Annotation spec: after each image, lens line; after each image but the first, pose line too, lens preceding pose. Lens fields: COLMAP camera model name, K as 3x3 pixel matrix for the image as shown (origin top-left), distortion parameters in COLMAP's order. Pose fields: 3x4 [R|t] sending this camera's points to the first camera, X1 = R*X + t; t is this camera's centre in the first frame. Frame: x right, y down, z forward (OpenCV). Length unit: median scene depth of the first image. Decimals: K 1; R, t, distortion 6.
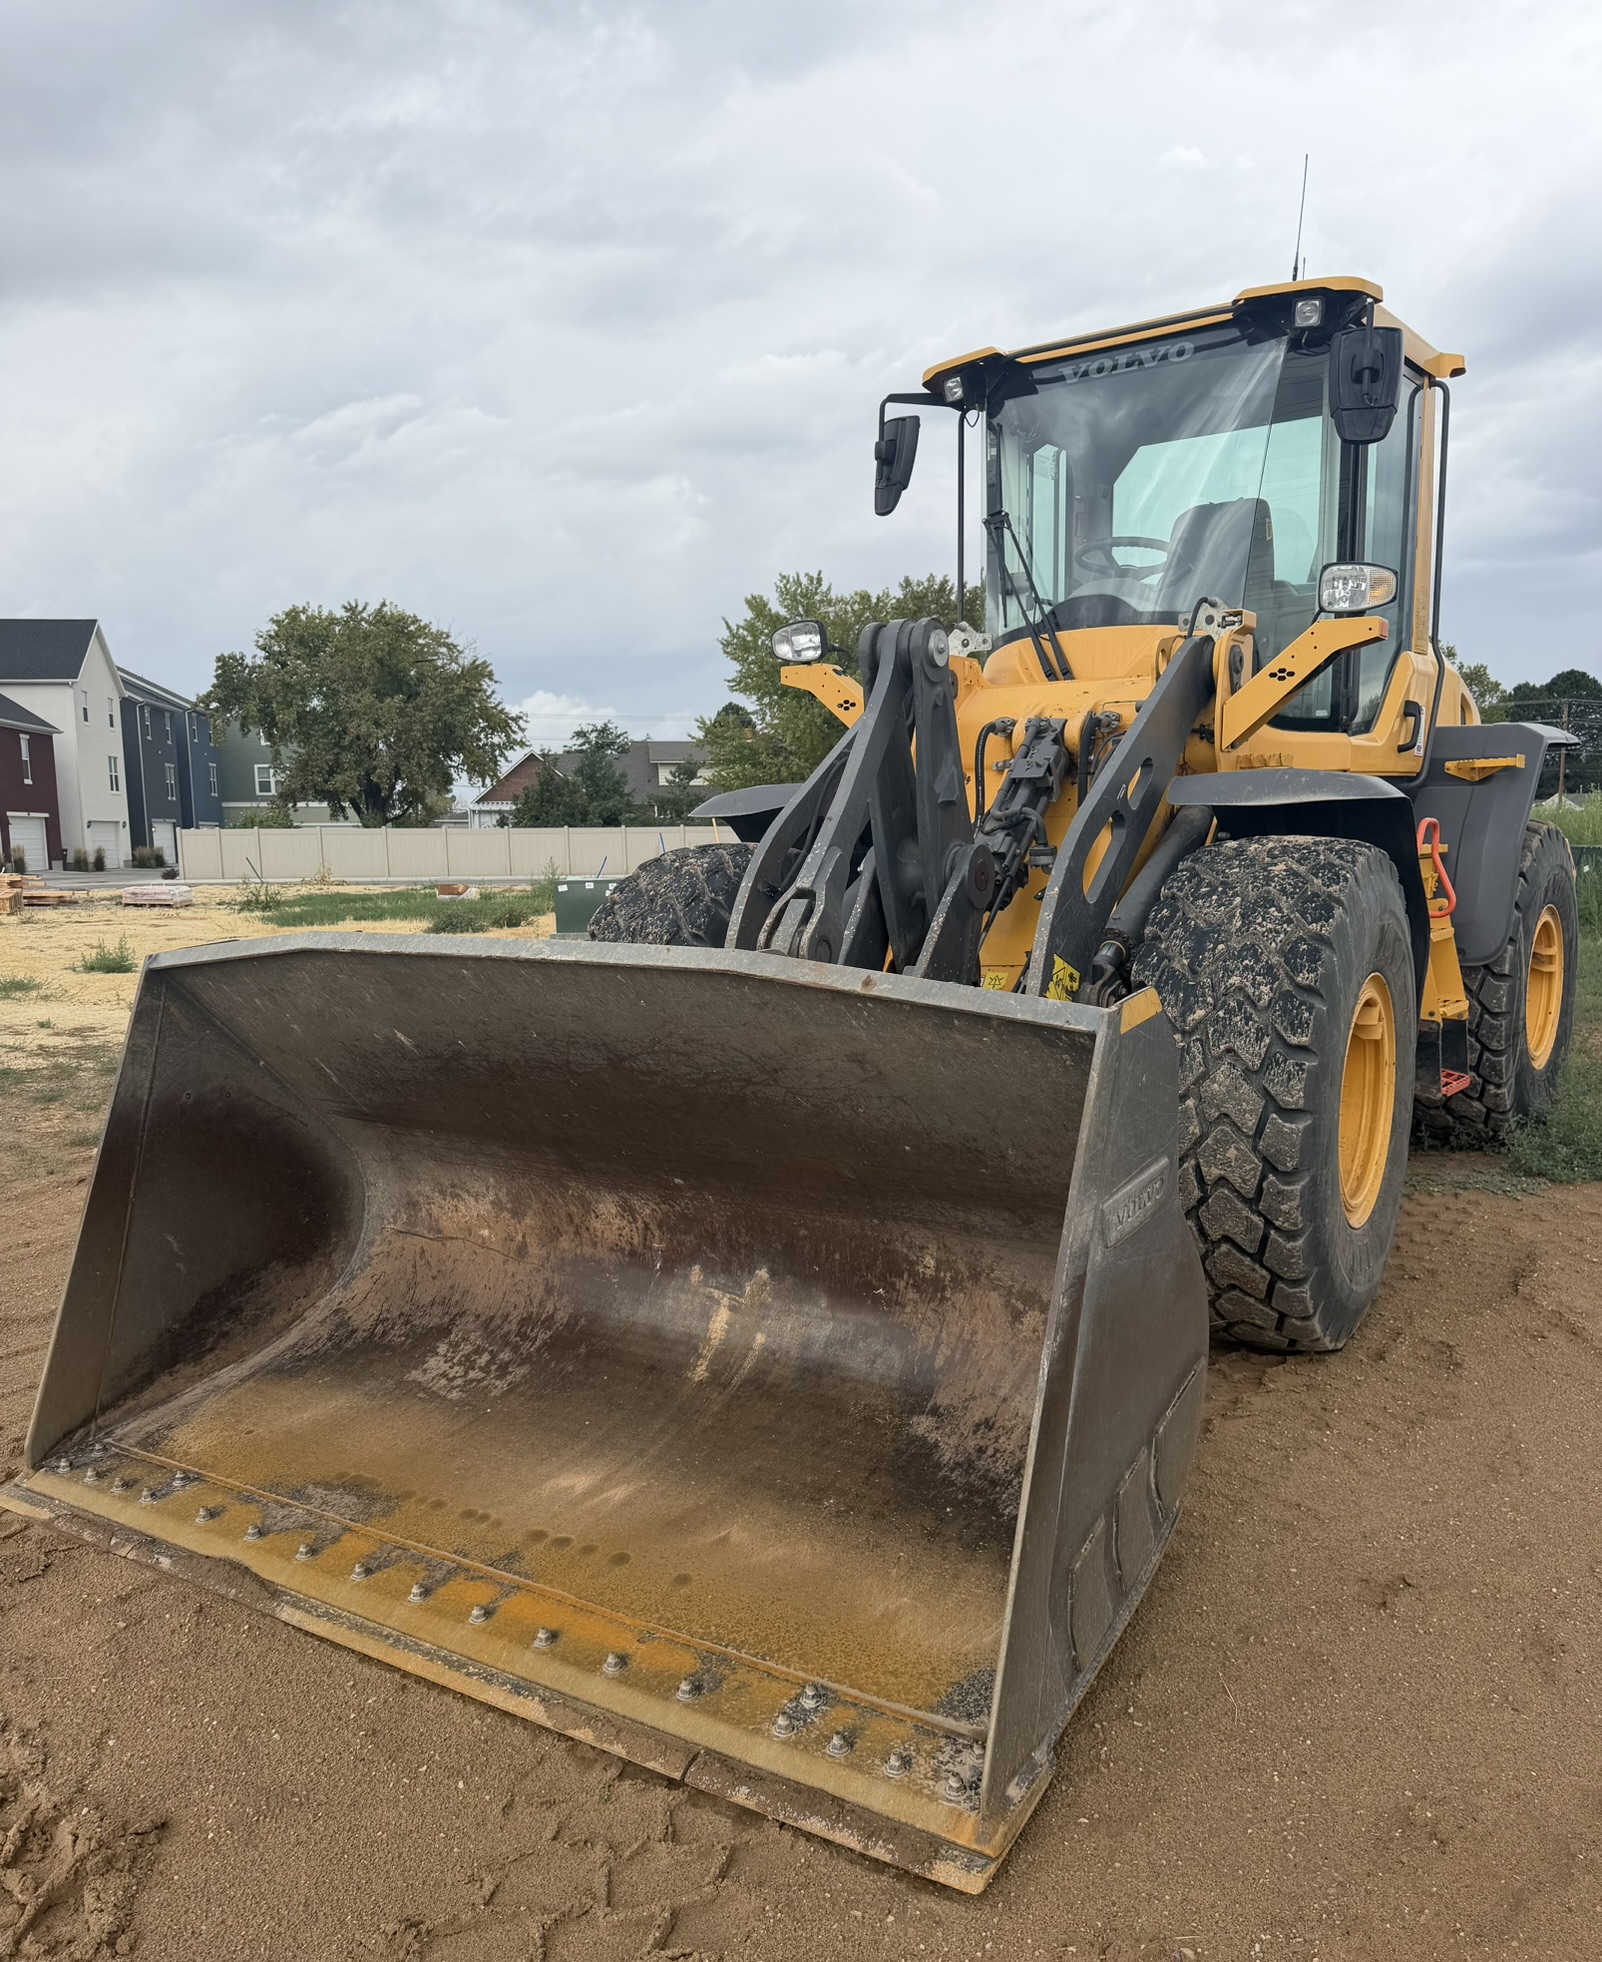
lens RADIAL K [[1500.3, 0, 793.8], [0, 1500.3, 1093.0], [0, 0, 1]] dist [0.053642, -0.070617]
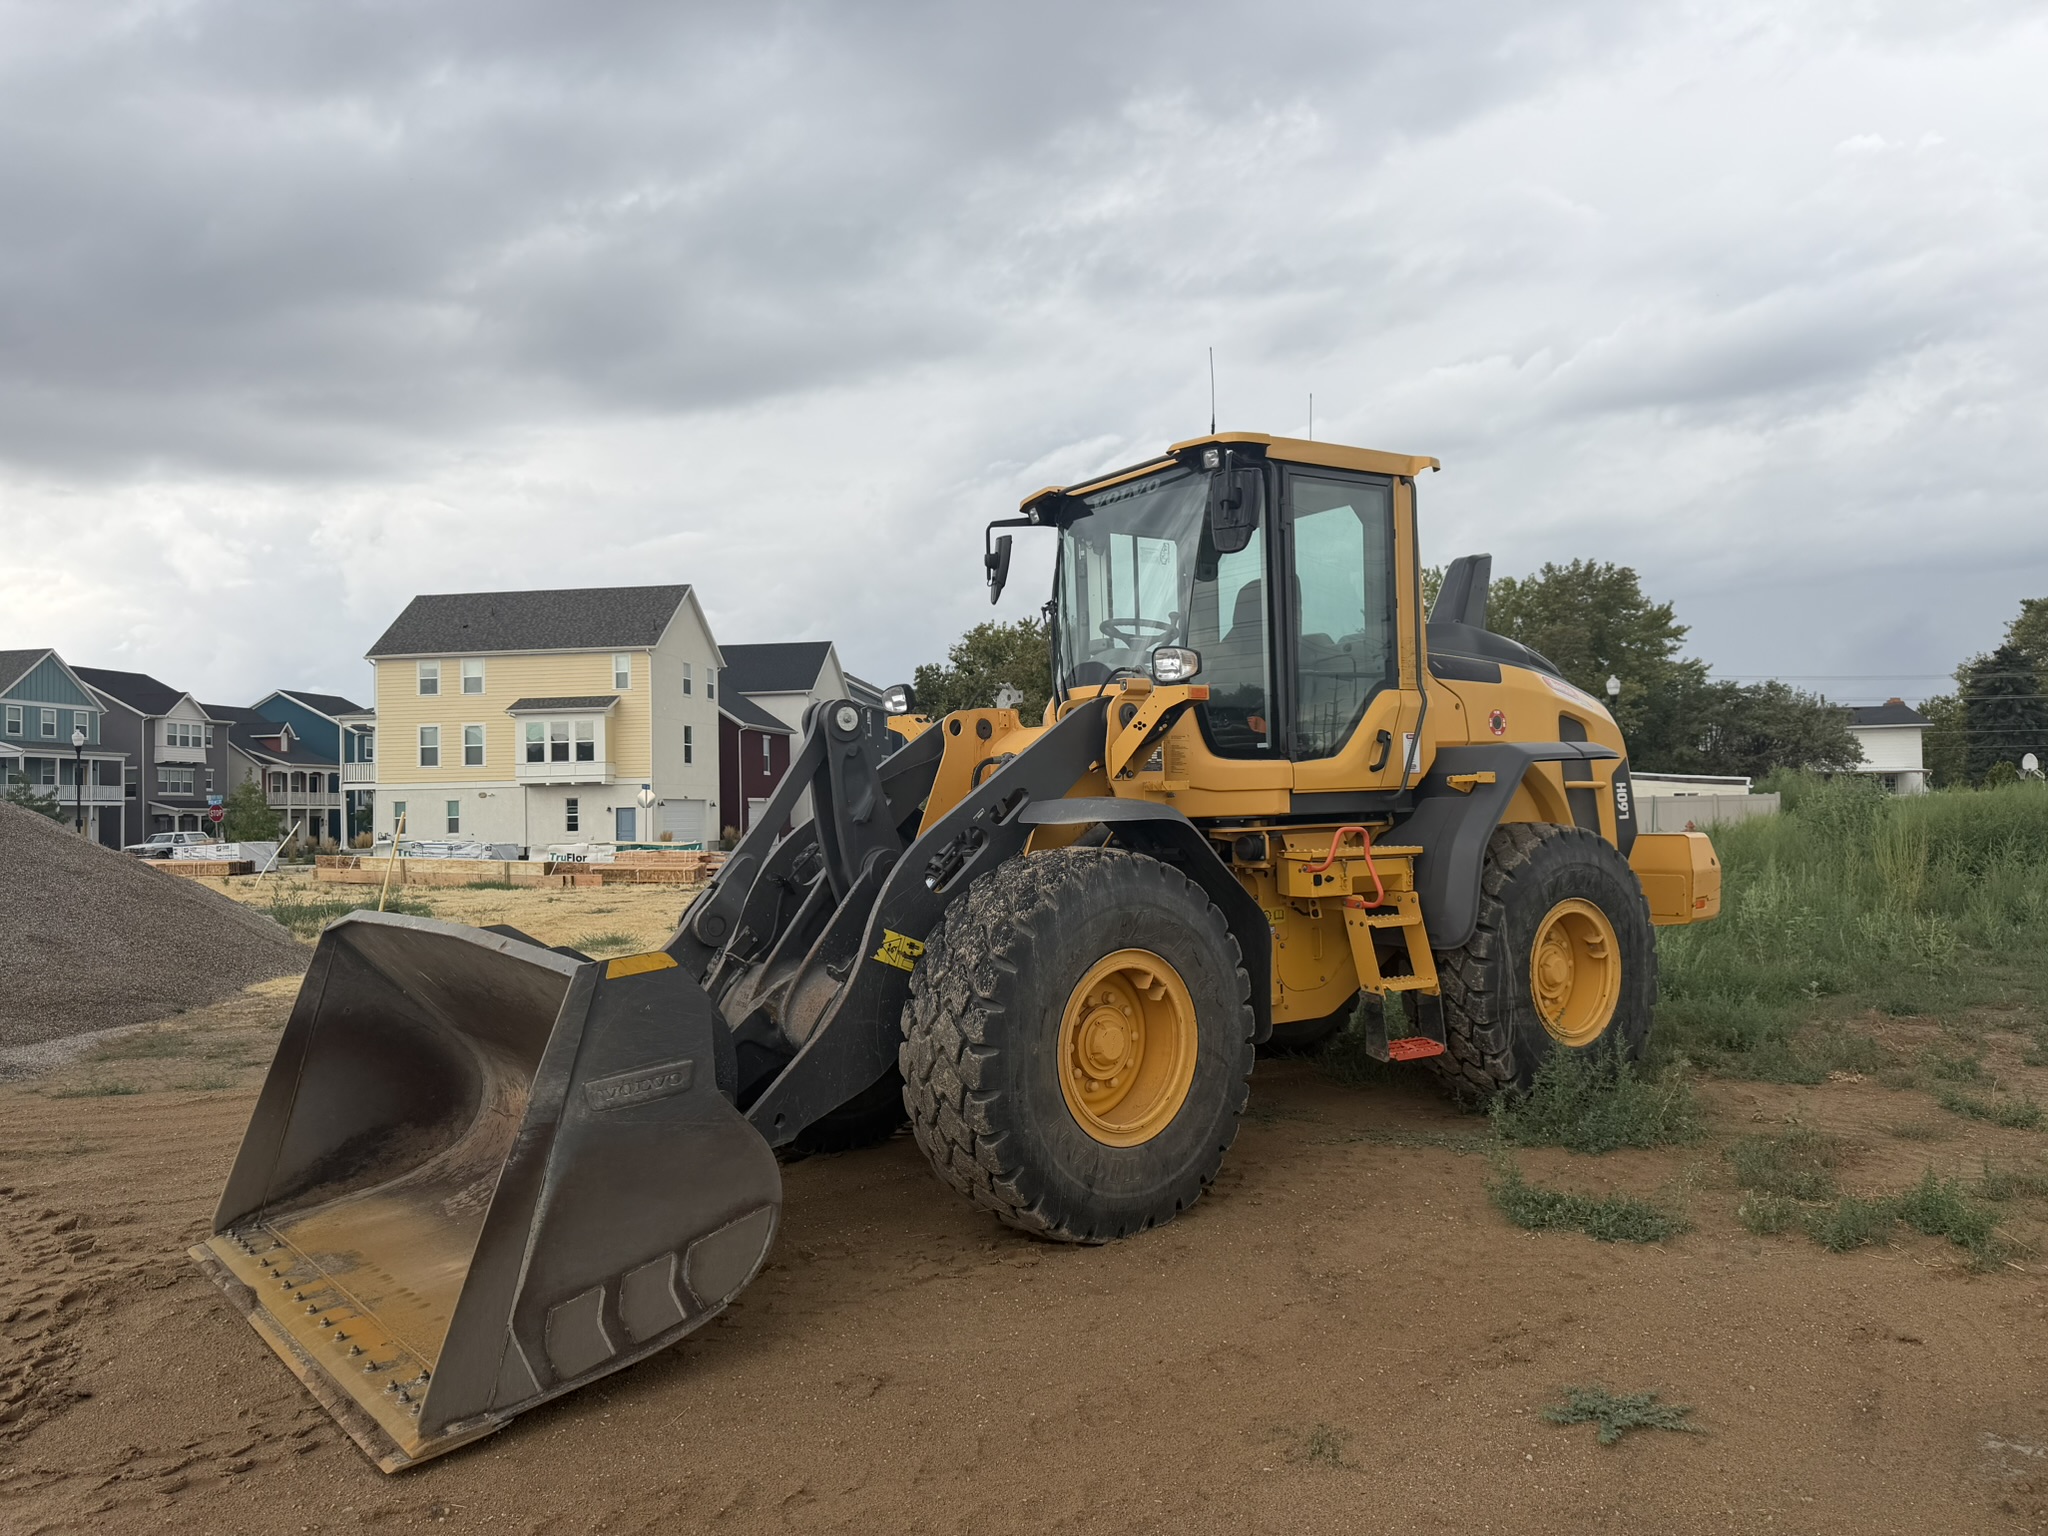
lens RADIAL K [[1443.8, 0, 989.8], [0, 1443.8, 793.8], [0, 0, 1]] dist [0.049666, -0.070275]
pose [[0.948893, -0.011489, -0.315388, 0.677040], [-0.045757, 0.983770, -0.173504, 0.011792], [0.312262, 0.179068, 0.932967, -0.251735]]
